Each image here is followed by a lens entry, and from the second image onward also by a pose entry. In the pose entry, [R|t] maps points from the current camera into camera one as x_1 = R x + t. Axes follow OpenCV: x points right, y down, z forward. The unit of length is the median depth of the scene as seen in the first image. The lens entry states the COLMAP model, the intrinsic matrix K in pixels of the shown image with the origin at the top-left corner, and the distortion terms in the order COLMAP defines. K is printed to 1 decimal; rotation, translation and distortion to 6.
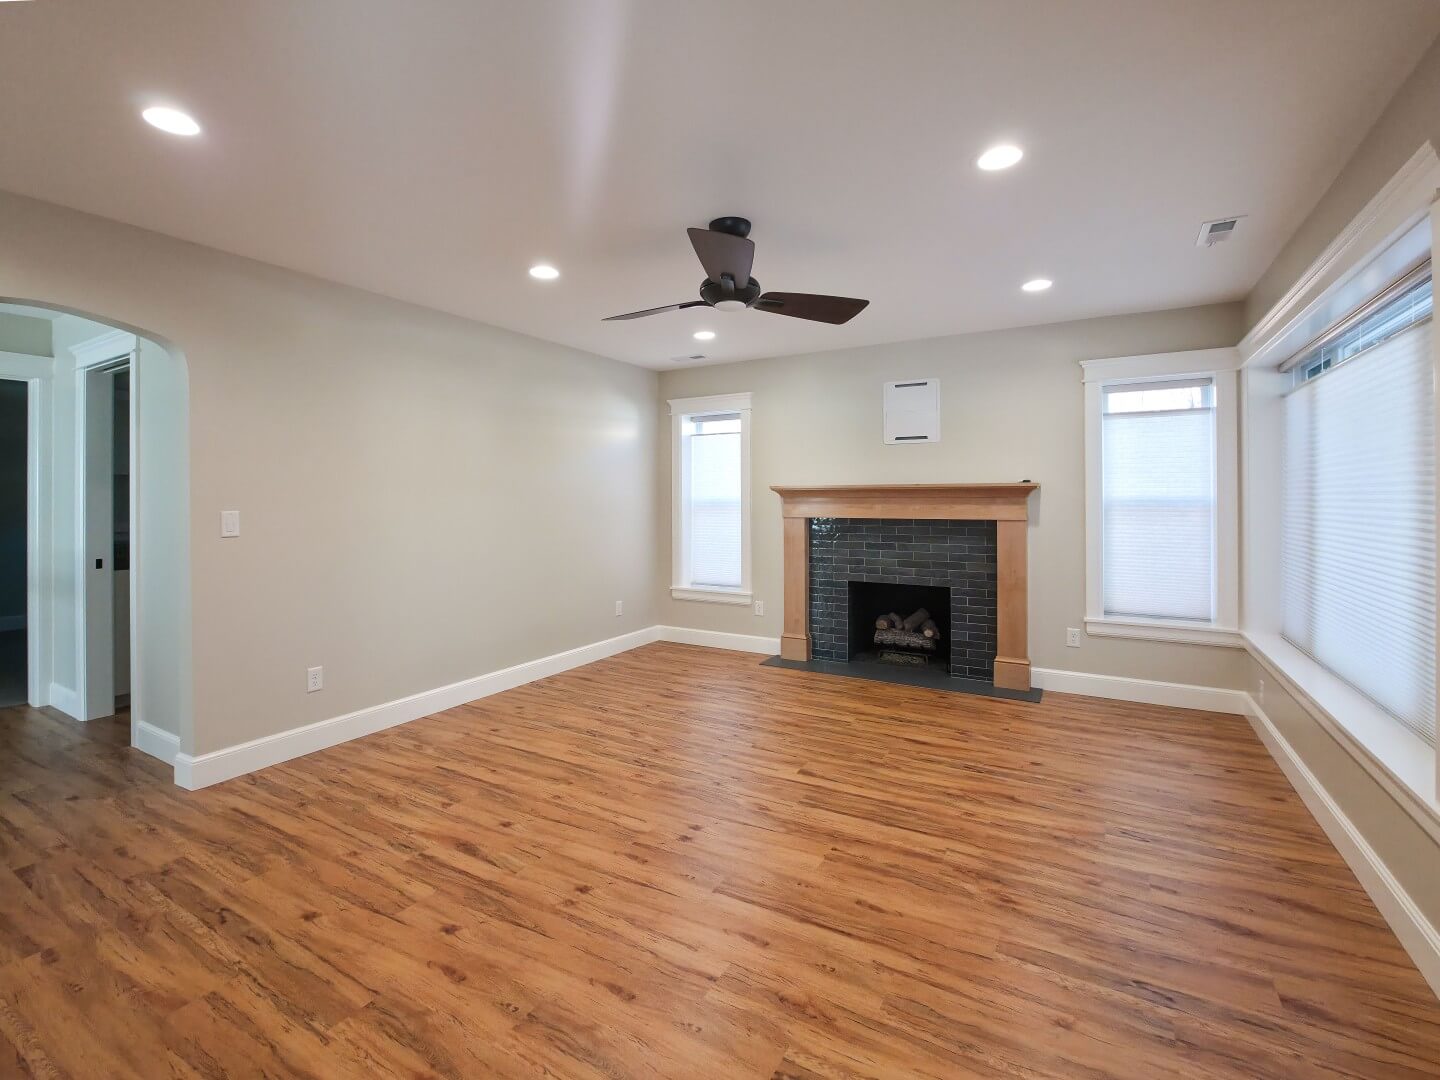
lens RADIAL K [[663.3, 0, 721.1], [0, 663.3, 497.2], [0, 0, 1]] dist [-0.010169, -0.000264]
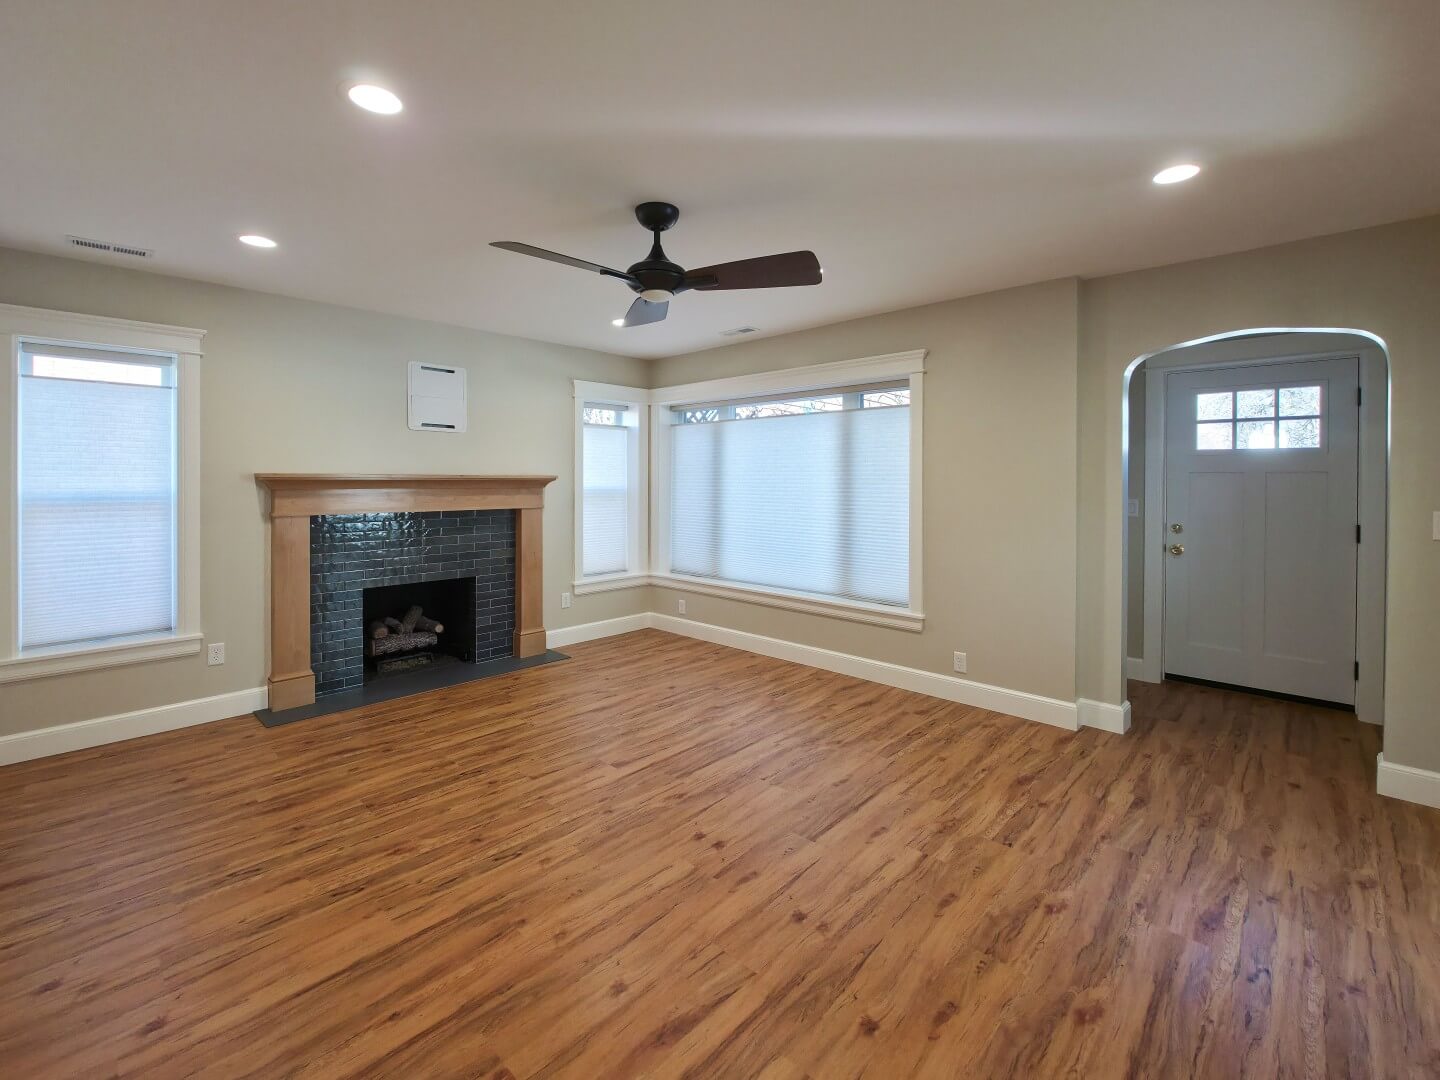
lens RADIAL K [[619.4, 0, 720.7], [0, 619.4, 484.9], [0, 0, 1]] dist [-0.010382, 0.000751]
pose [[0.242548, -0.002981, 0.970135, -0.670523], [-0.004348, 0.999982, 0.004160, -0.014485], [-0.970130, -0.005227, 0.242531, 0.556789]]
